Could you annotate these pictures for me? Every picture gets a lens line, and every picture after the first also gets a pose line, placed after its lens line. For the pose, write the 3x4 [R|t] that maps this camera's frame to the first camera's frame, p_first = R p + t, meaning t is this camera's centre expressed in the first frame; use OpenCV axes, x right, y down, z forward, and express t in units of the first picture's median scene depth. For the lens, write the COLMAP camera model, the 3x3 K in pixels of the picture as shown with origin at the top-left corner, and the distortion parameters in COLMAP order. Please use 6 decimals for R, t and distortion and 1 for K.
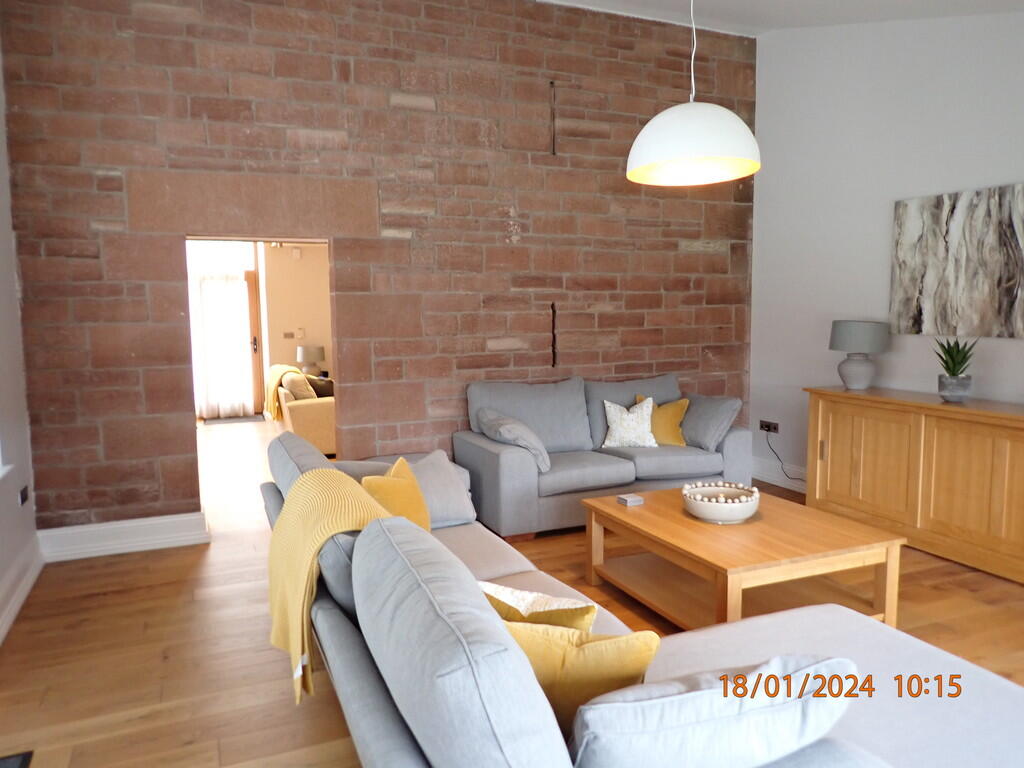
lens RADIAL K [[749.3, 0, 514.8], [0, 749.3, 387.1], [0, 0, 1]] dist [-0.010207, -0.010707]
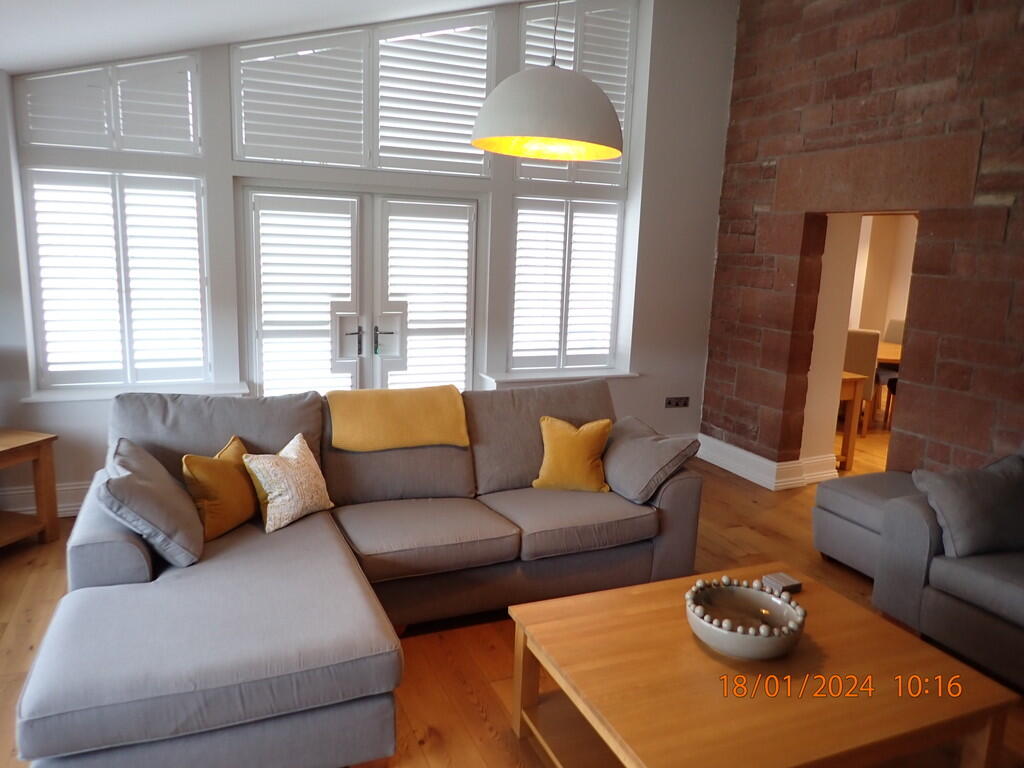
lens RADIAL K [[749.3, 0, 514.7], [0, 749.3, 381.1], [0, 0, 1]] dist [-0.010207, -0.010707]
pose [[-0.008312, 0.194092, -0.980948, 0.704731], [-0.140980, 0.970956, 0.193310, -0.120975], [0.989978, 0.139901, 0.019293, 0.615365]]
